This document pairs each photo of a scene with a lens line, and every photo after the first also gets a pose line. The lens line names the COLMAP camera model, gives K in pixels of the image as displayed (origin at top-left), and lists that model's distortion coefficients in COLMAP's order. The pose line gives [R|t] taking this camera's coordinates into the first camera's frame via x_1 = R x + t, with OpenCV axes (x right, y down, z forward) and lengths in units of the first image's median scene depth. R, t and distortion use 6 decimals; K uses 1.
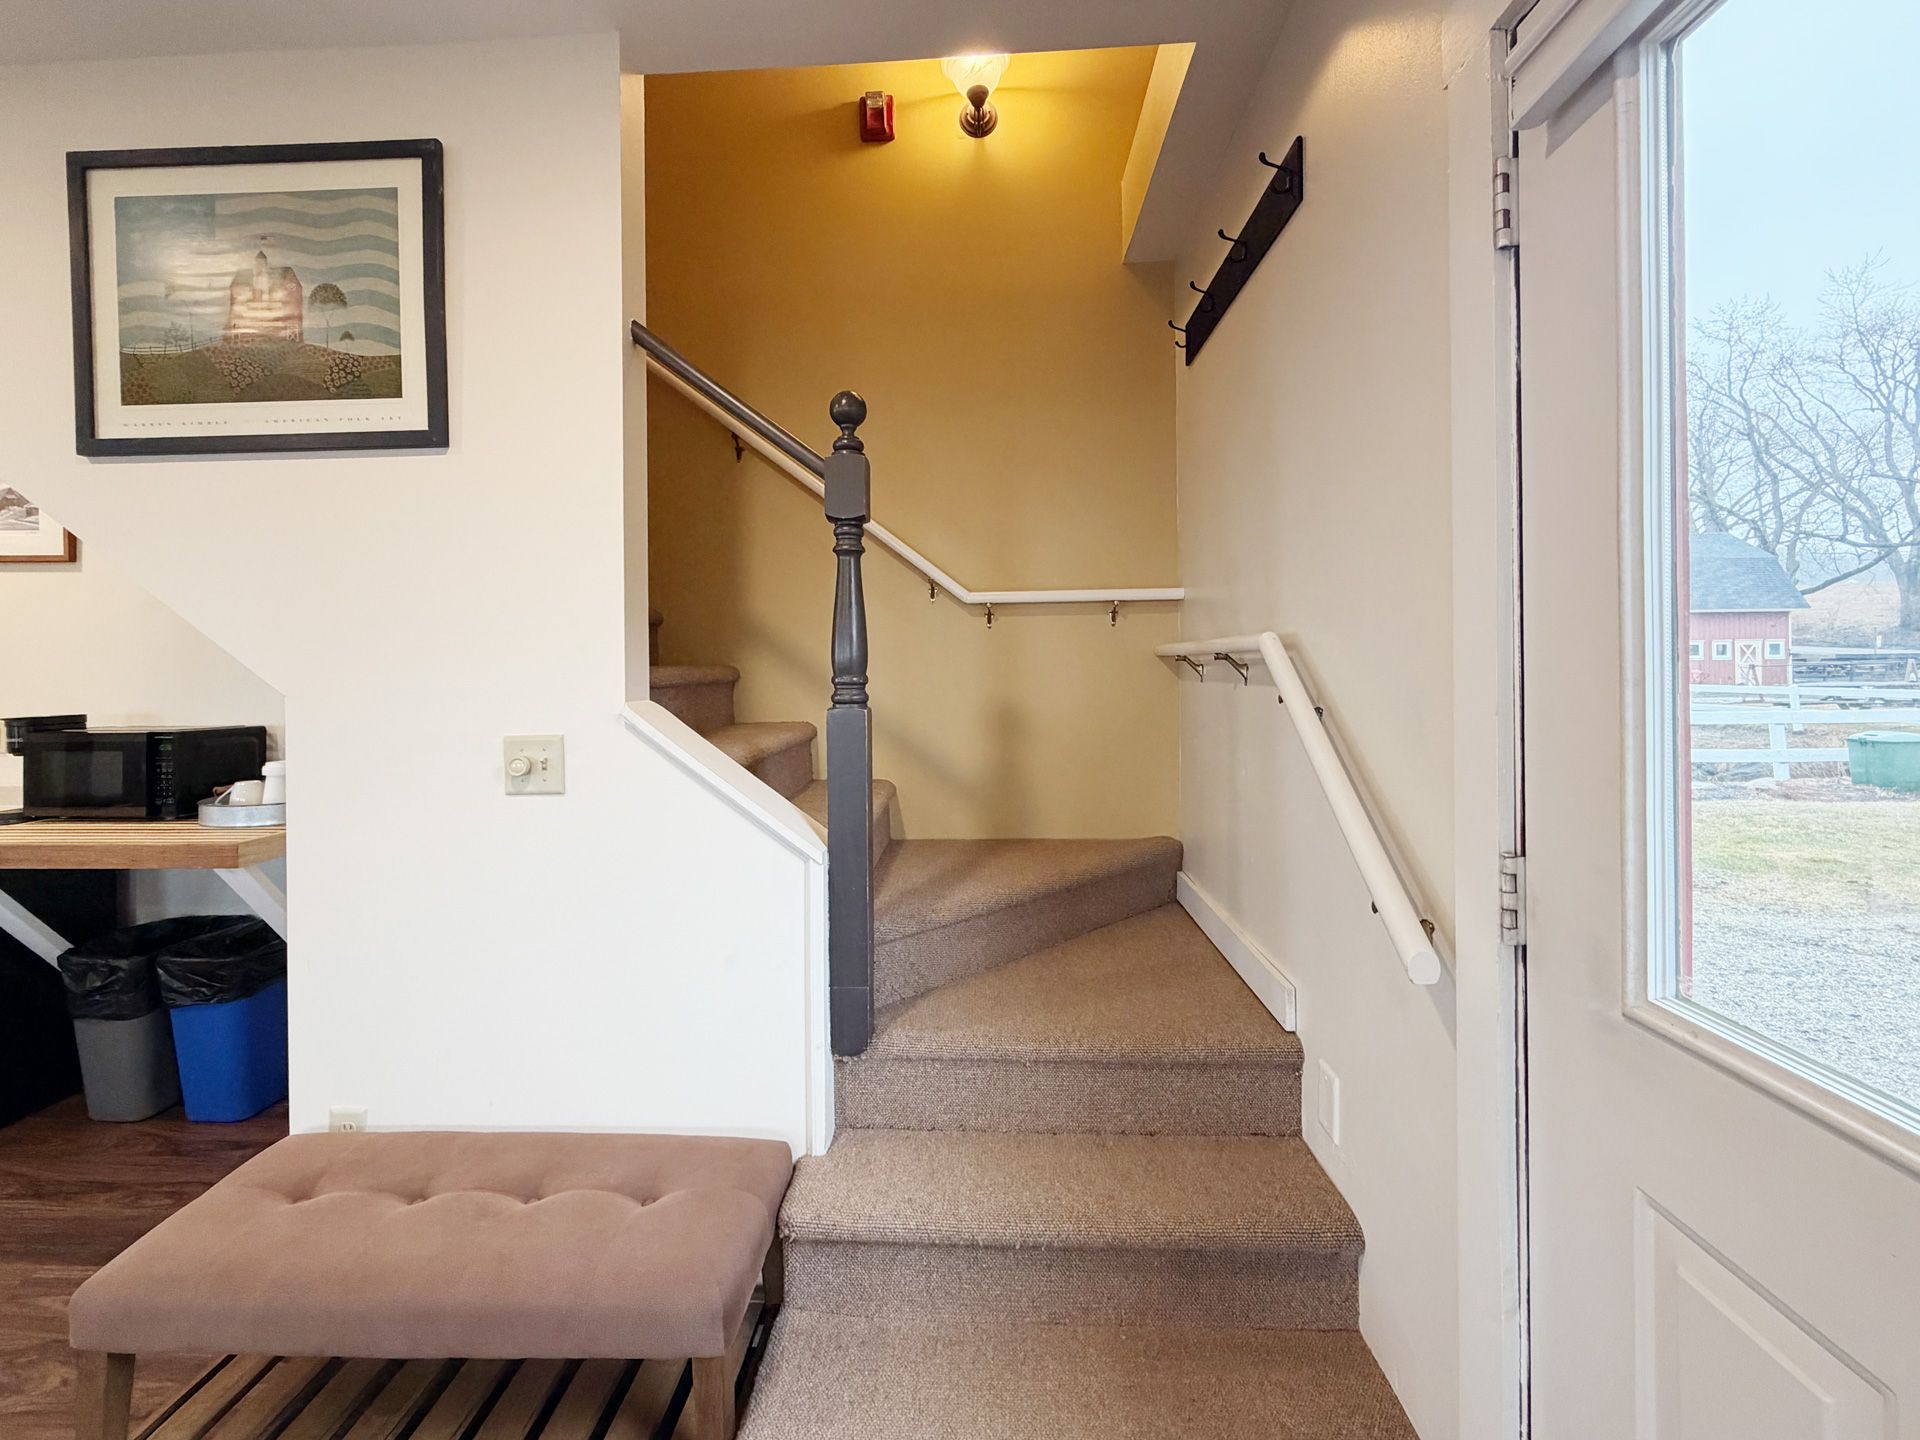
lens RADIAL K [[807.3, 0, 963.2], [0, 807.3, 667.9], [0, 0, 1]] dist [0.000736, -0.000950]
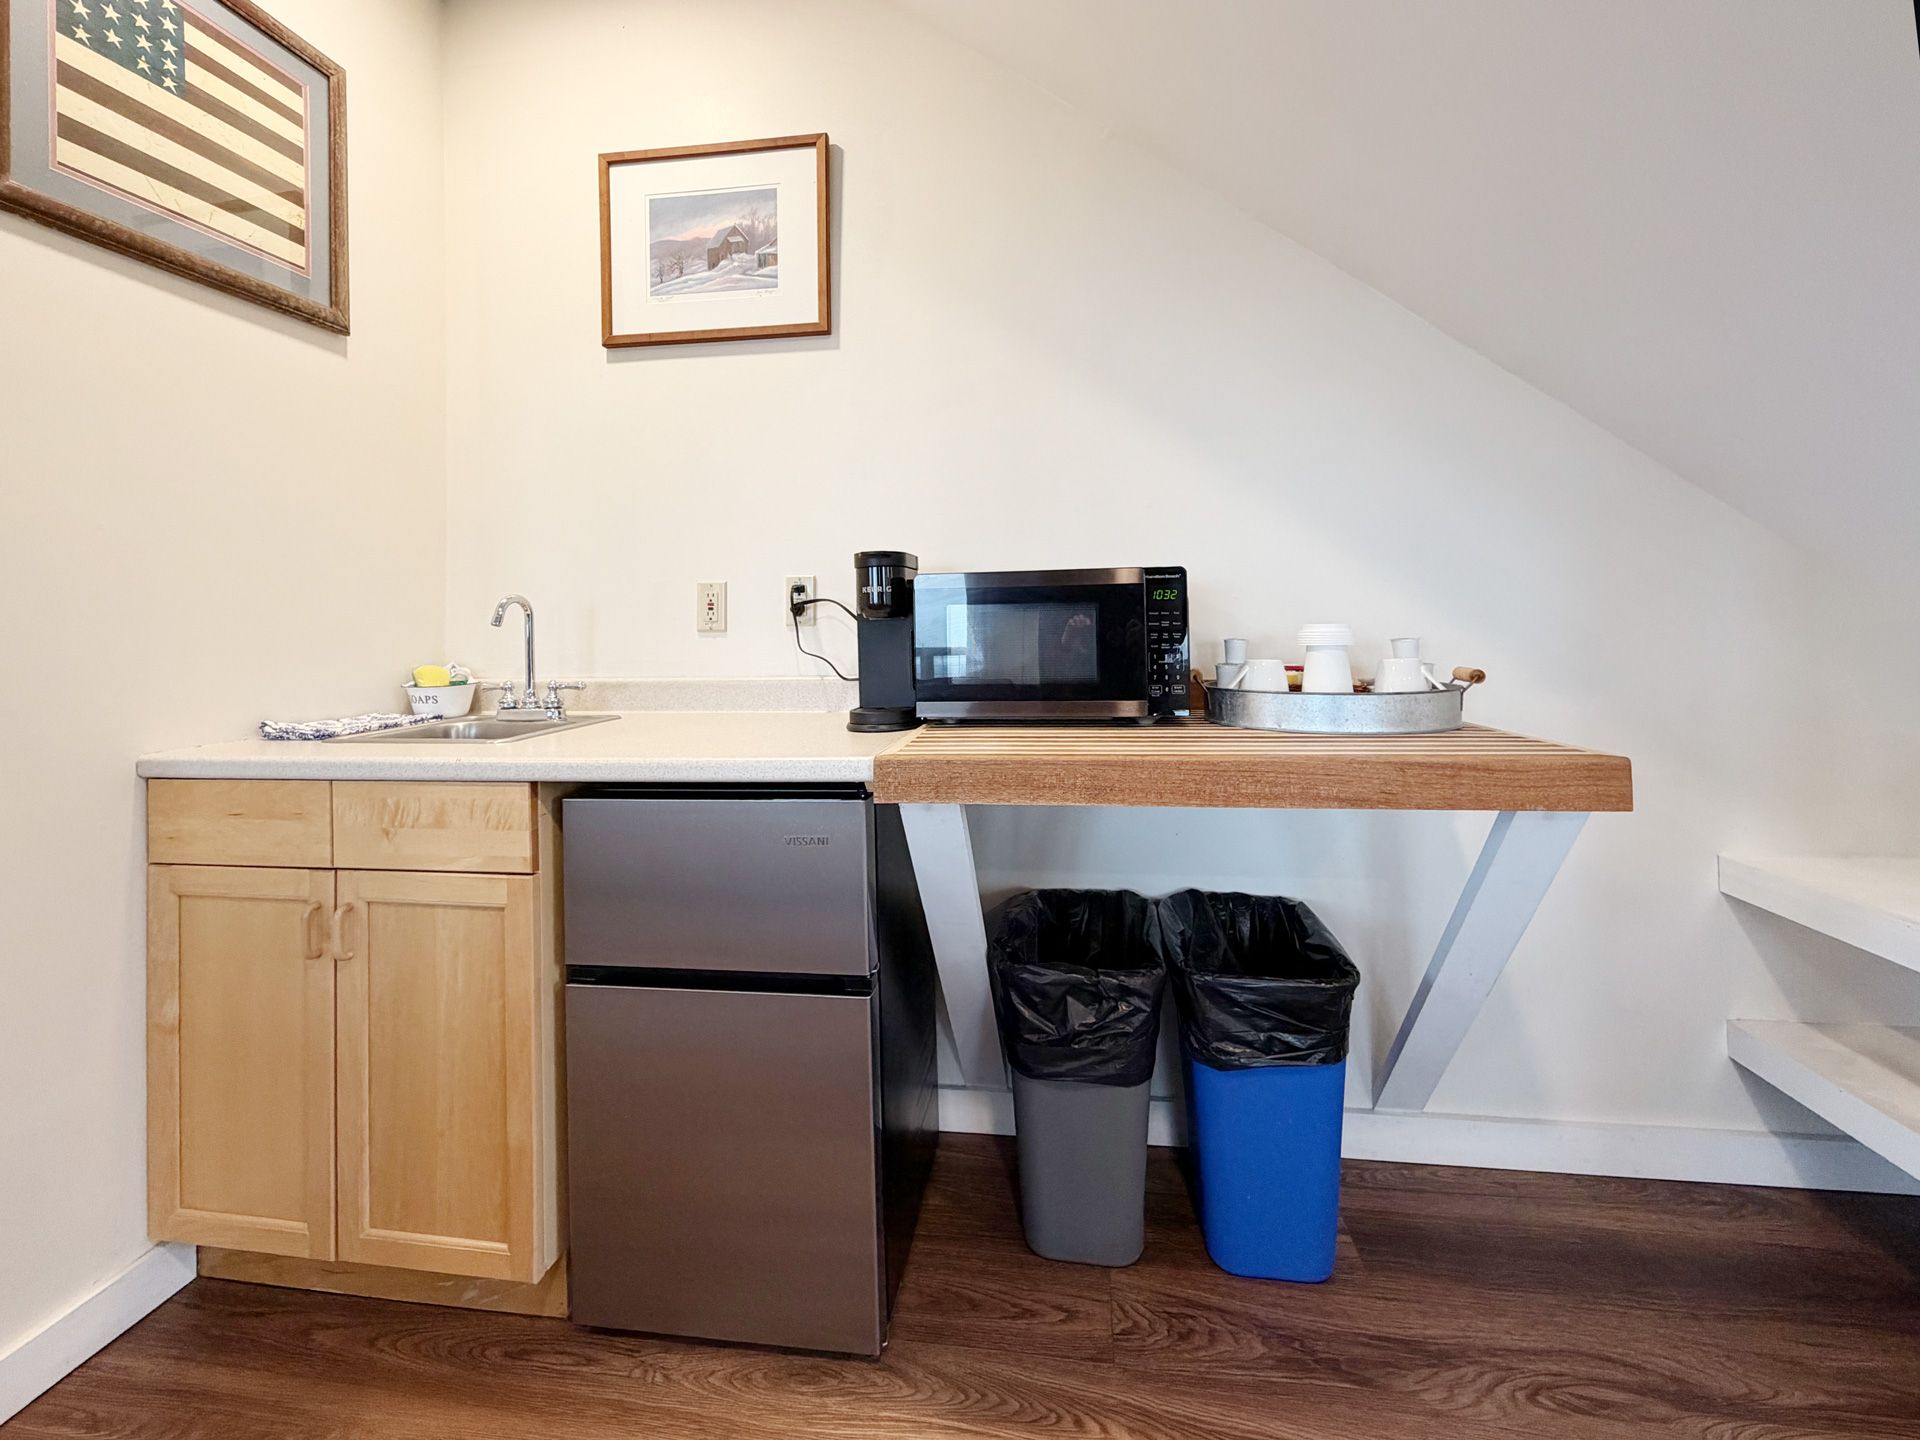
lens RADIAL K [[807.3, 0, 942.7], [0, 807.3, 614.2], [0, 0, 1]] dist [0.000736, -0.000950]
pose [[0.993713, -0.011726, -0.111346, -1.564489], [0.010182, 0.999844, -0.014423, 0.171814], [0.111497, 0.013198, 0.993677, 0.614923]]
